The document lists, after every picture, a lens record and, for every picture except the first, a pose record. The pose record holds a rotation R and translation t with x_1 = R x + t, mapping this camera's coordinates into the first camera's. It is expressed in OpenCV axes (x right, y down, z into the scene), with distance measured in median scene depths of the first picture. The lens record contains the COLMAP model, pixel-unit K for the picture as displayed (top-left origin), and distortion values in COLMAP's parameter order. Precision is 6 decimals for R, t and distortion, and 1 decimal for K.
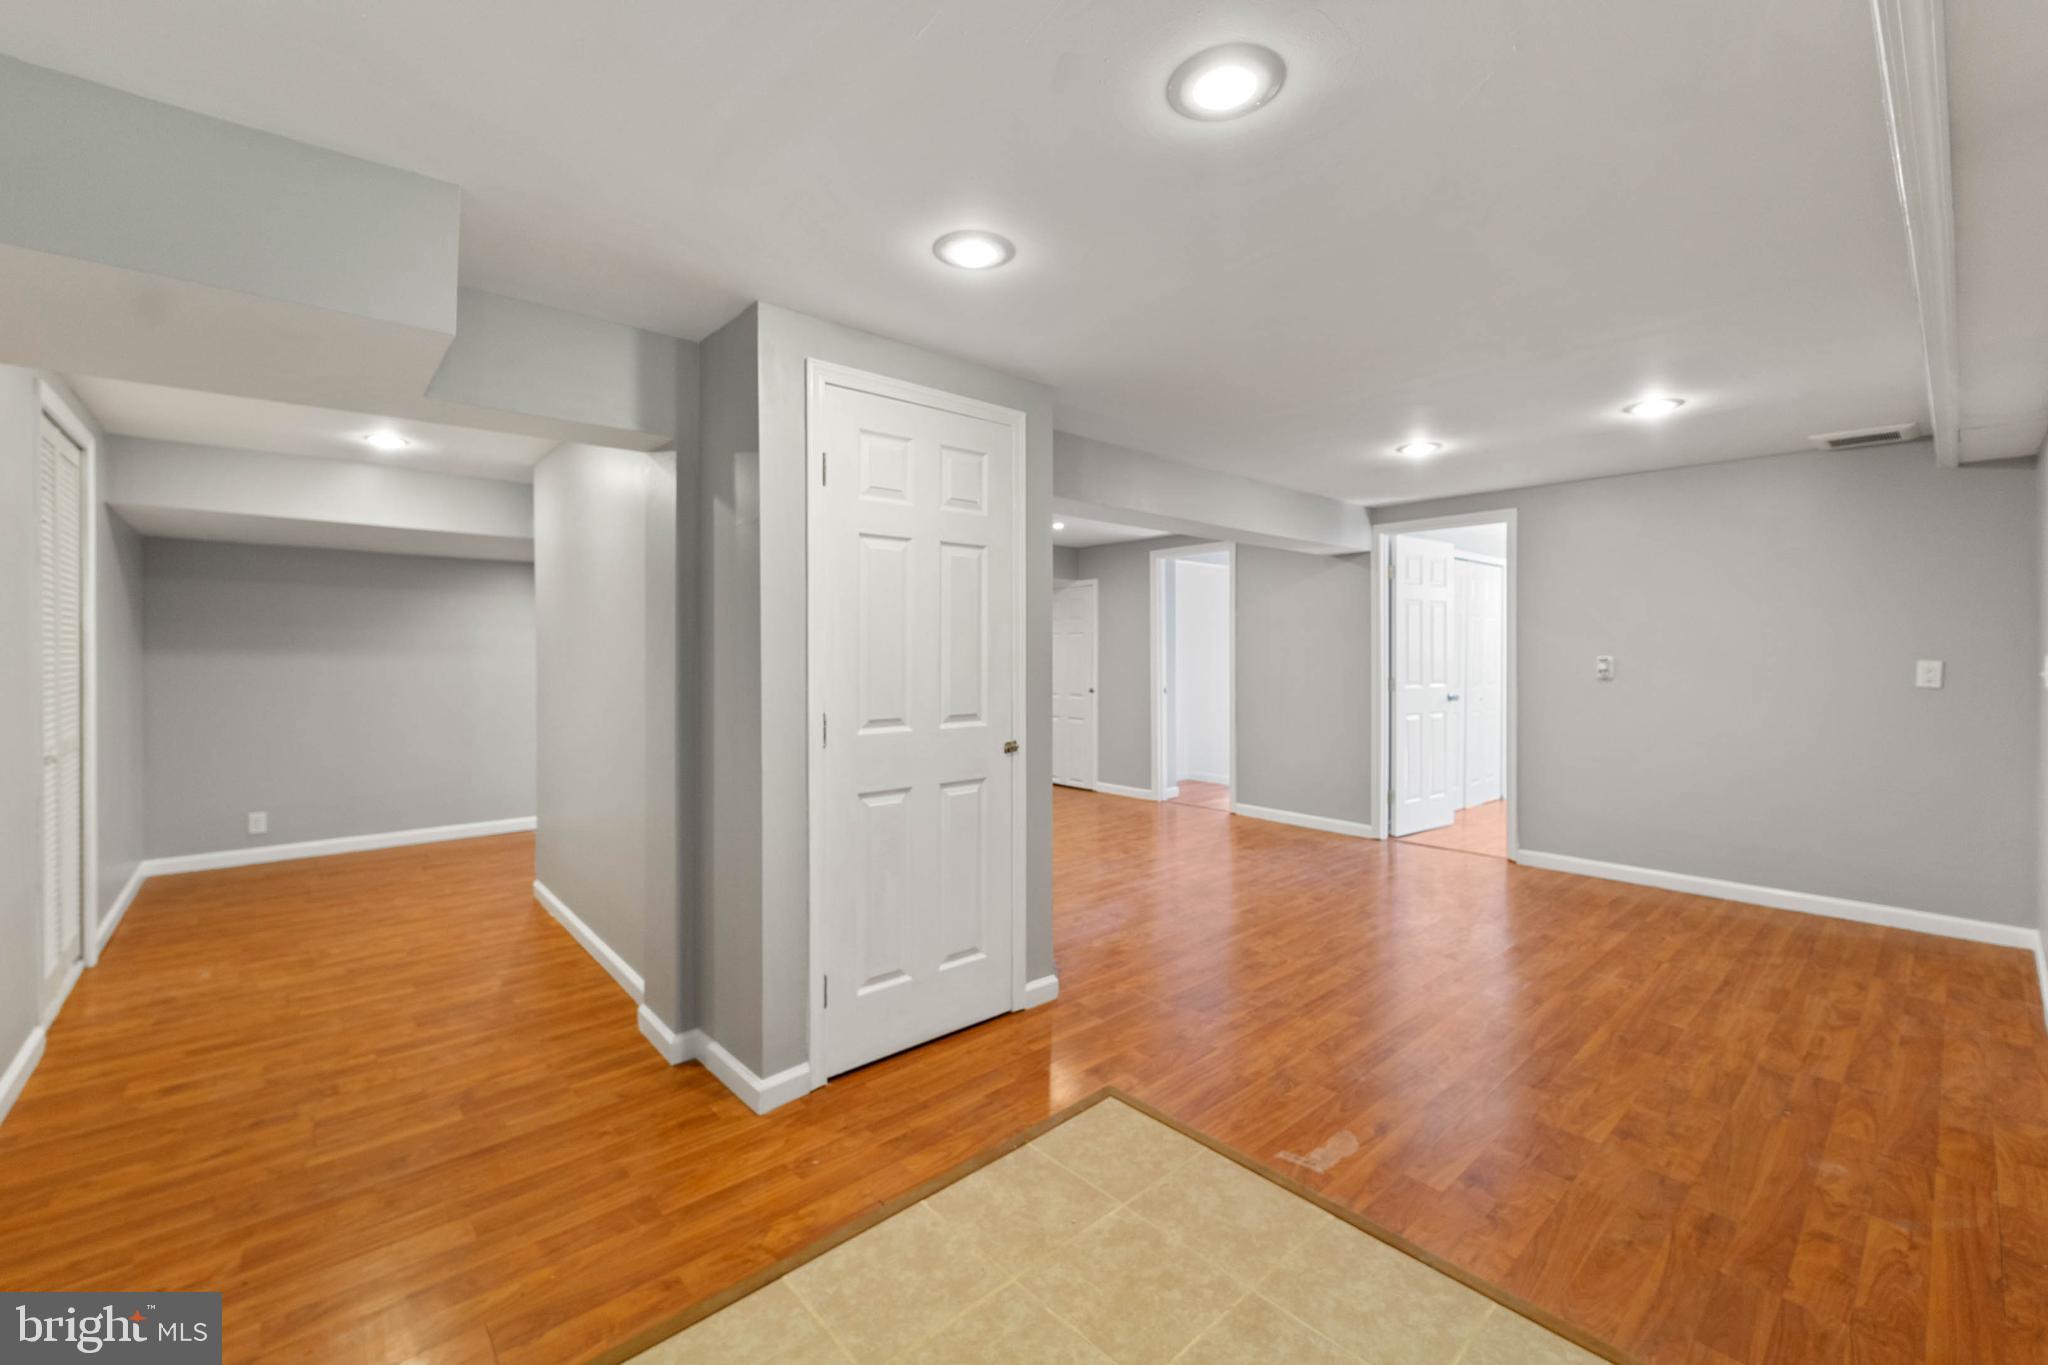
lens RADIAL K [[837.4, 0, 1018.3], [0, 837.4, 651.2], [0, 0, 1]] dist [0.000805, -0.000017]
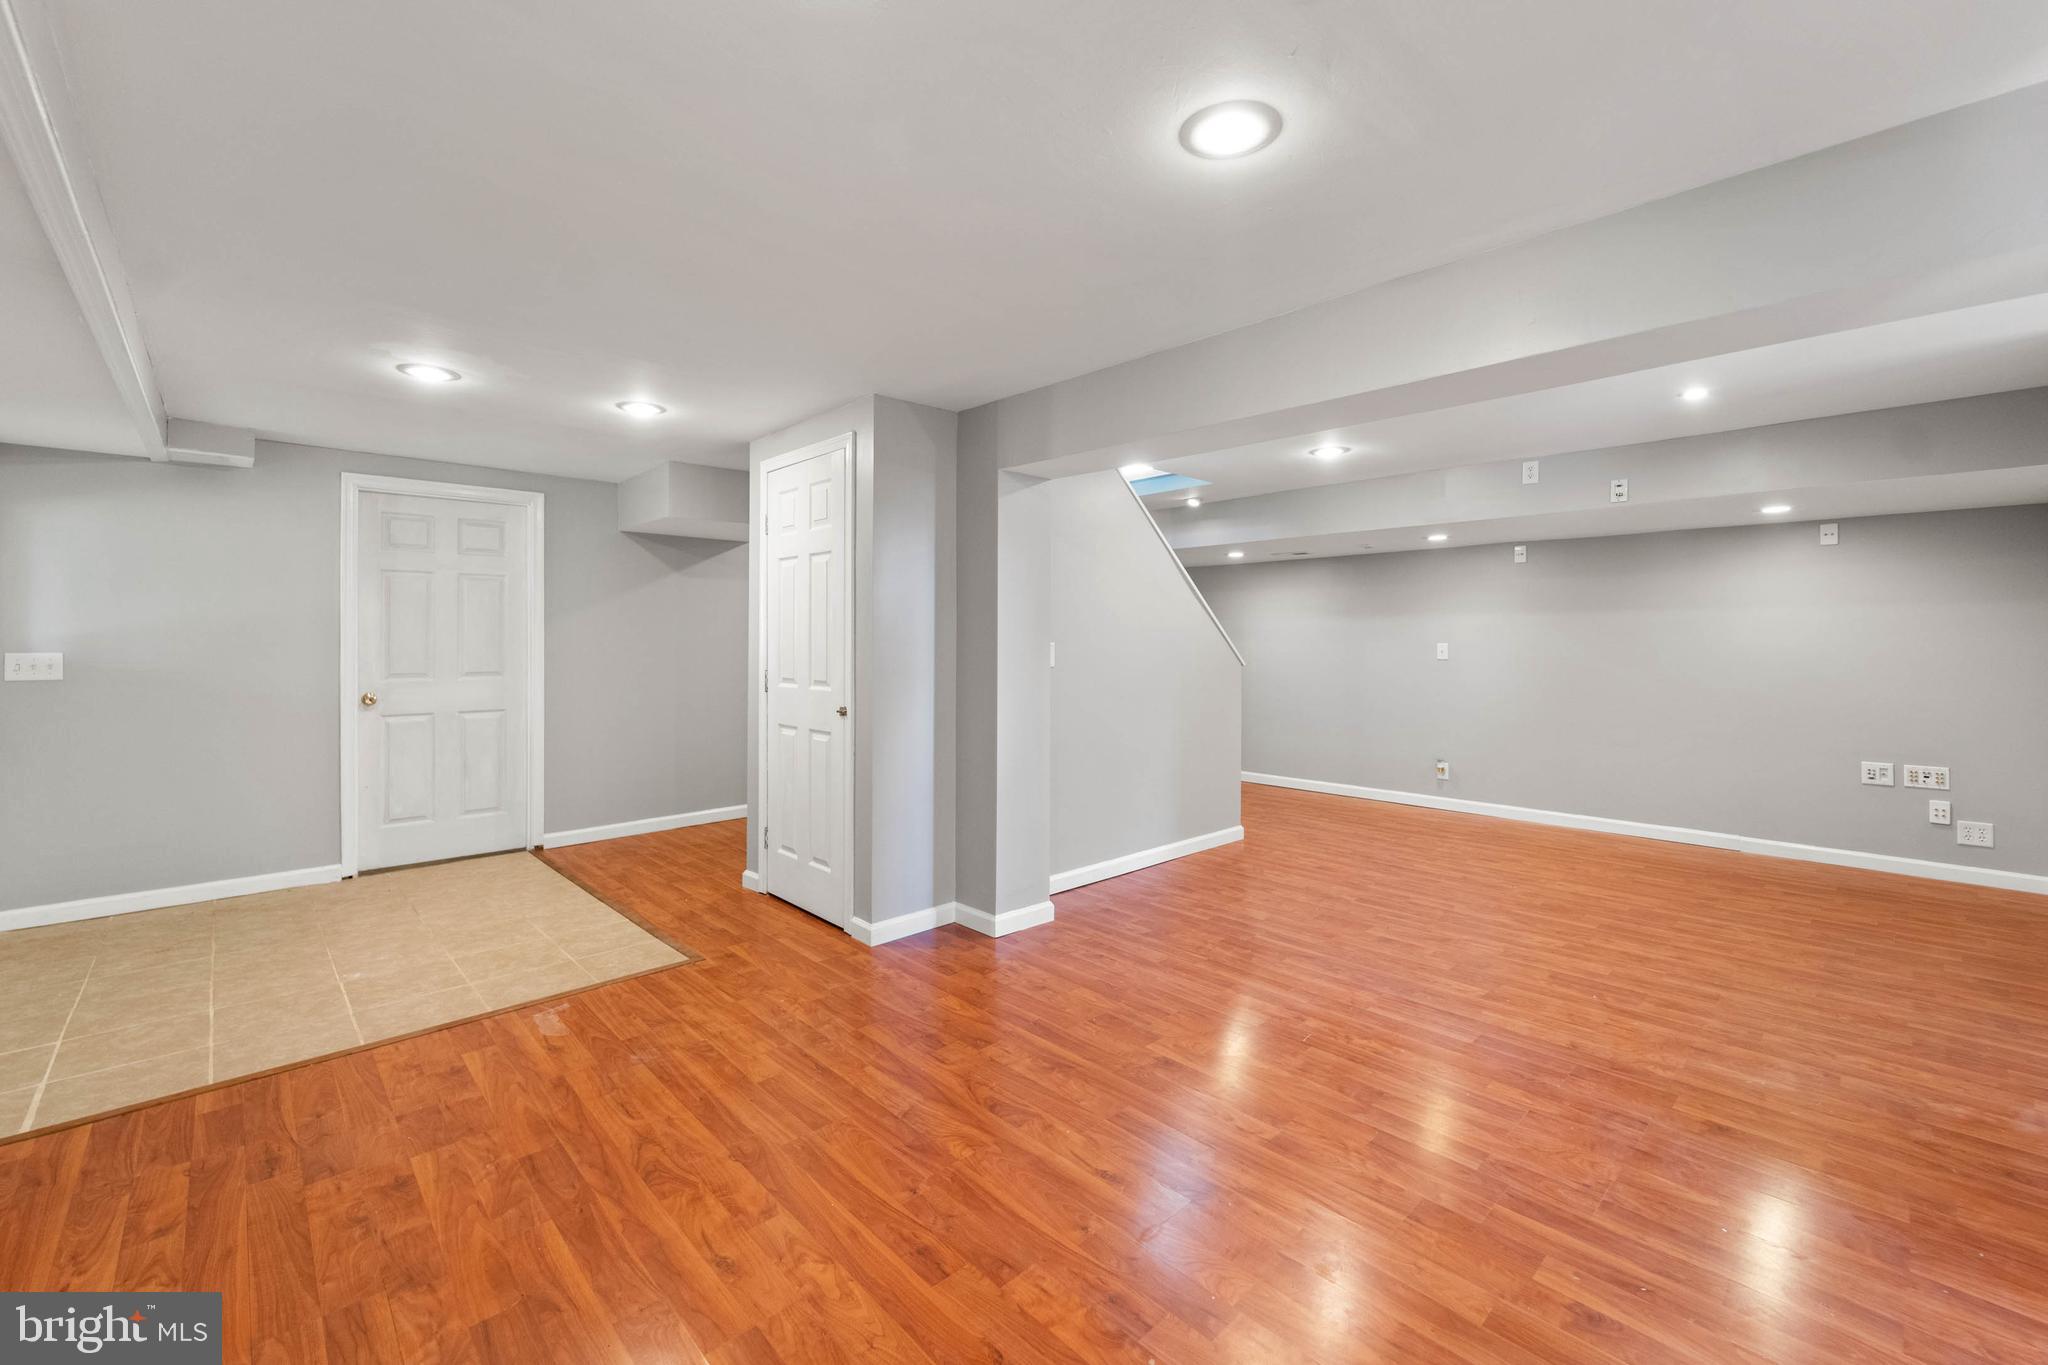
lens RADIAL K [[845.9, 0, 1021.4], [0, 845.9, 637.4], [0, 0, 1]] dist [-0.000306, 0.000030]
pose [[0.029562, -0.000334, -0.999563, 1.891991], [-0.000197, 1.000000, -0.000340, 0.011169], [0.999563, 0.000207, 0.029562, 1.888190]]
